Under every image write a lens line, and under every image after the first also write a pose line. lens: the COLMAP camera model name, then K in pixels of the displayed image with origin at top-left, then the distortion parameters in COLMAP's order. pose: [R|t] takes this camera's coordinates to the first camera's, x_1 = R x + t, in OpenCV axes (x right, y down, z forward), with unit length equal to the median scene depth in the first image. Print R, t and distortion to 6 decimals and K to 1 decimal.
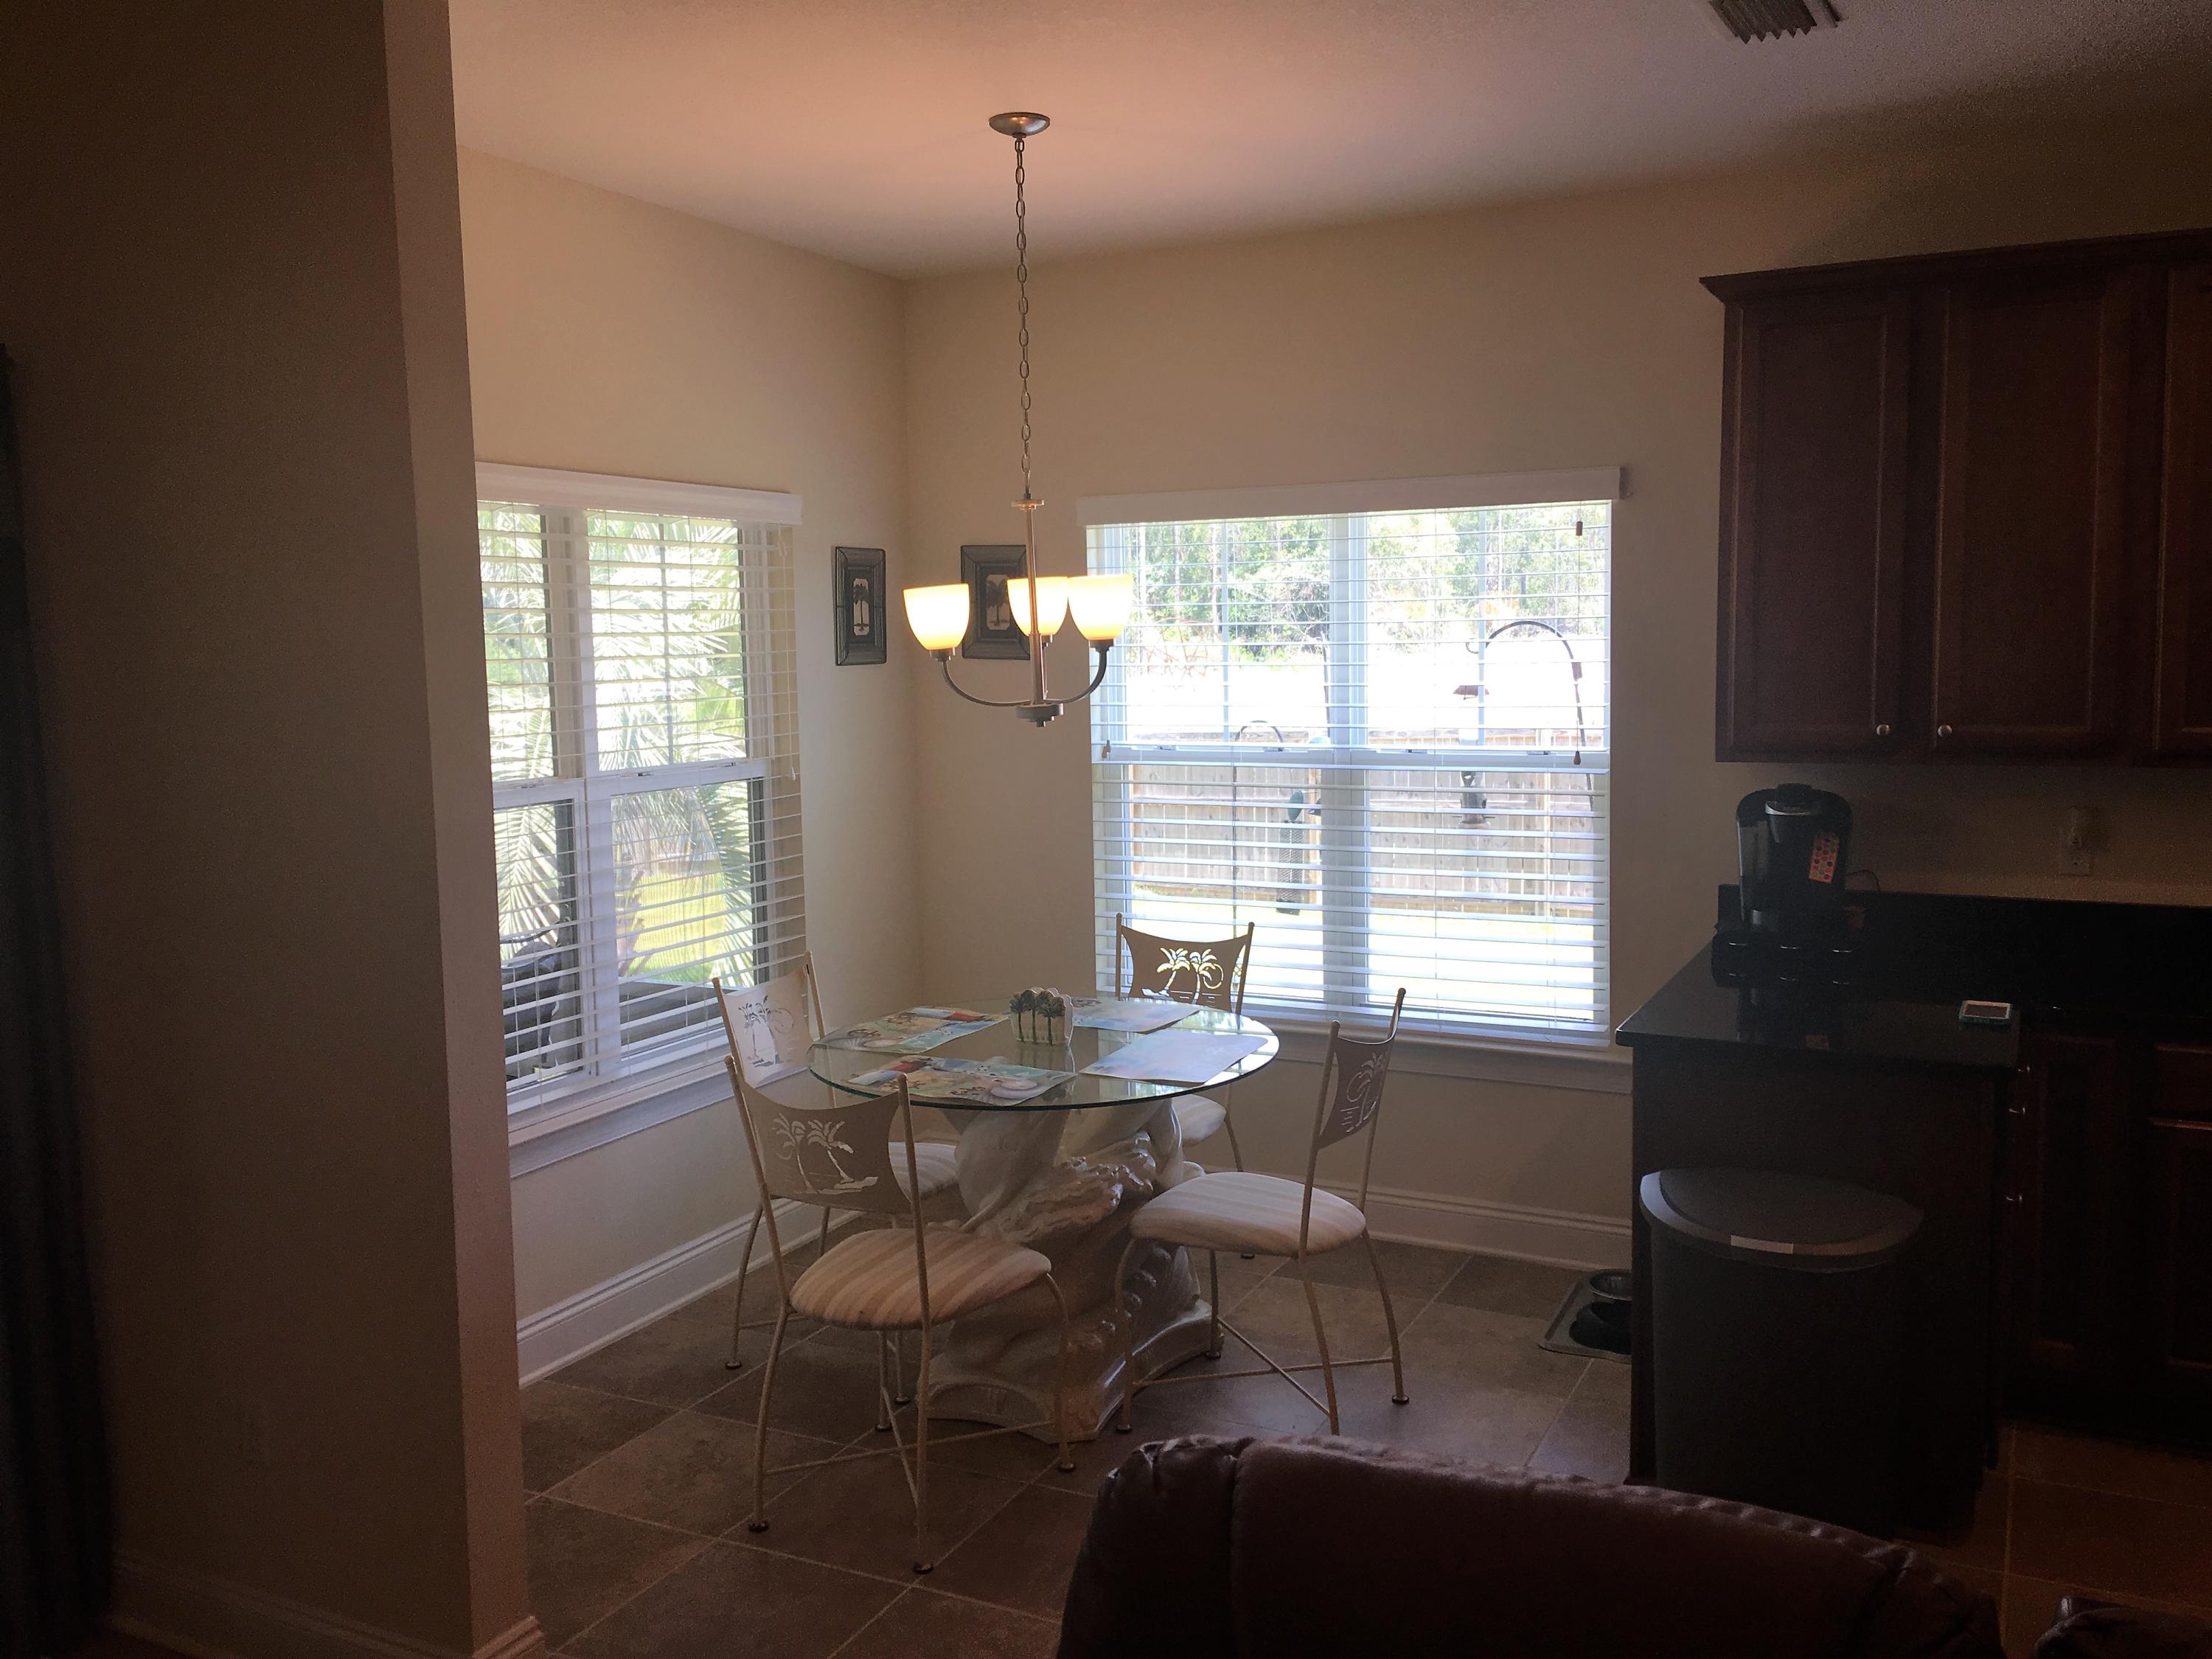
lens RADIAL K [[1849.3, 0, 1099.8], [0, 1849.3, 810.6], [0, 0, 1]] dist [0.131691, -0.201854]
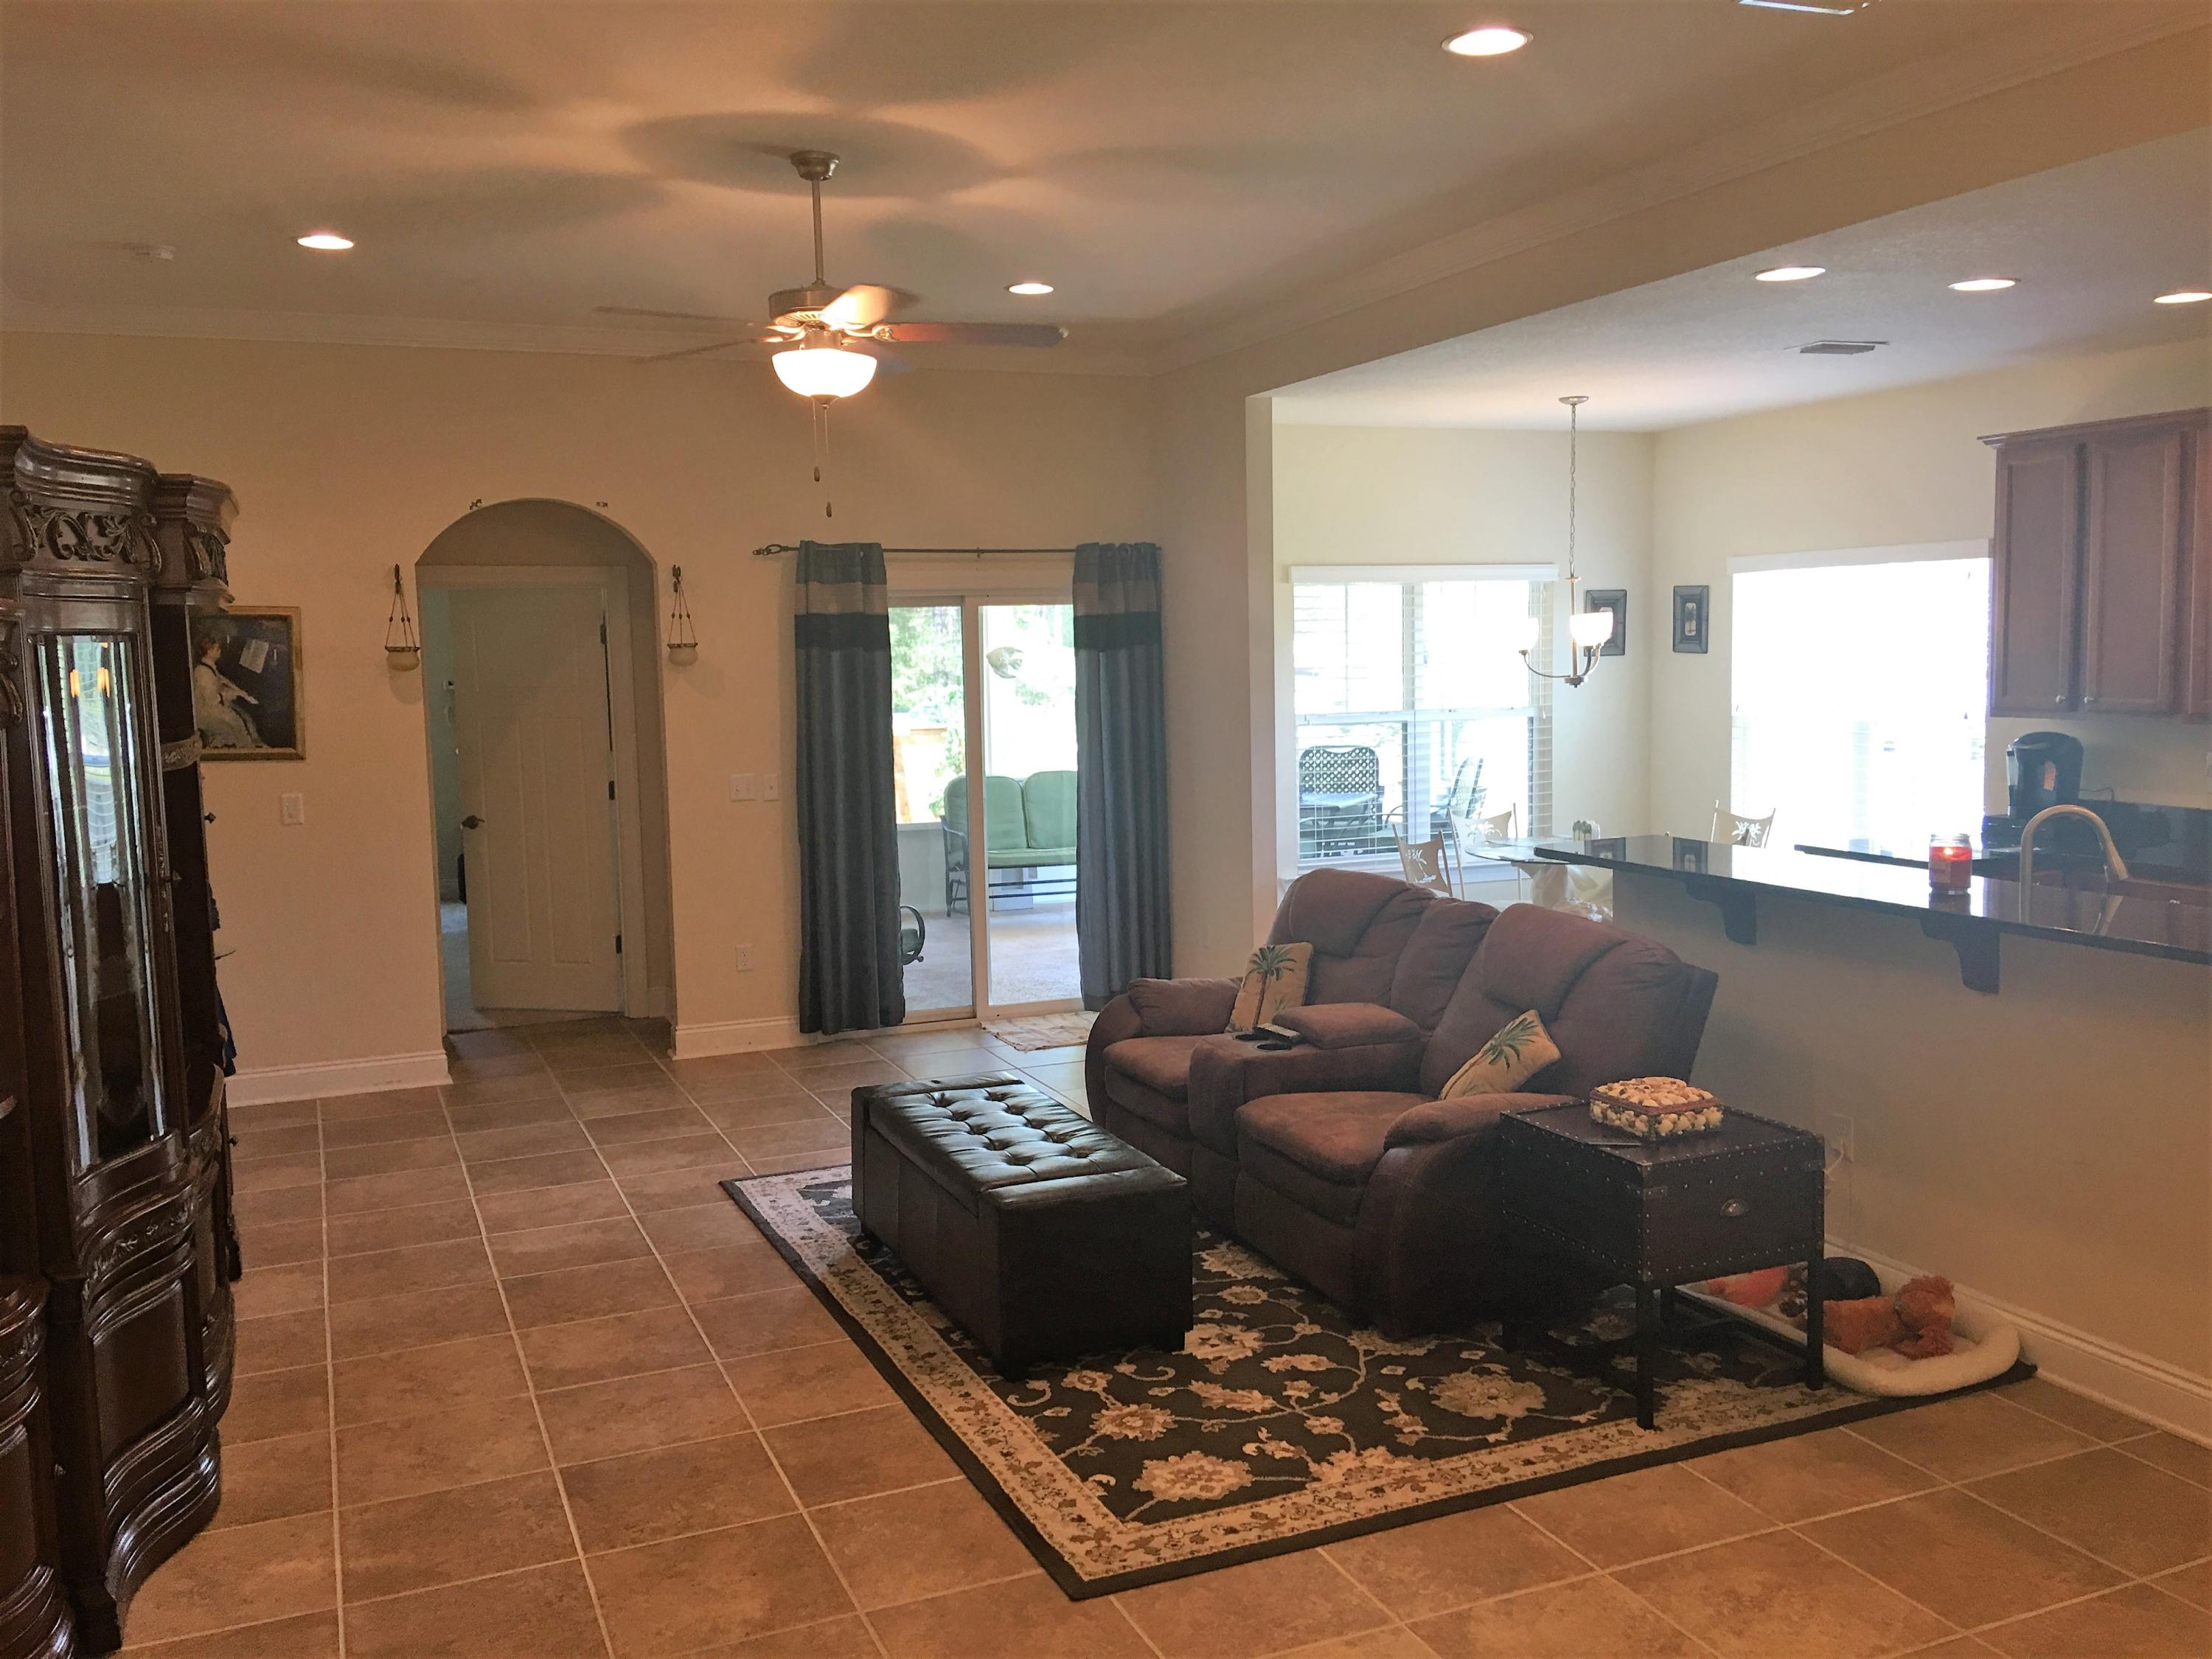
lens RADIAL K [[1849.3, 0, 1099.8], [0, 1849.3, 810.6], [0, 0, 1]] dist [0.131691, -0.201854]
pose [[0.748120, 0.061448, -0.660713, 0.851598], [-0.060495, 0.997873, 0.024306, 0.065613], [0.660801, 0.021786, 0.750245, -0.801907]]
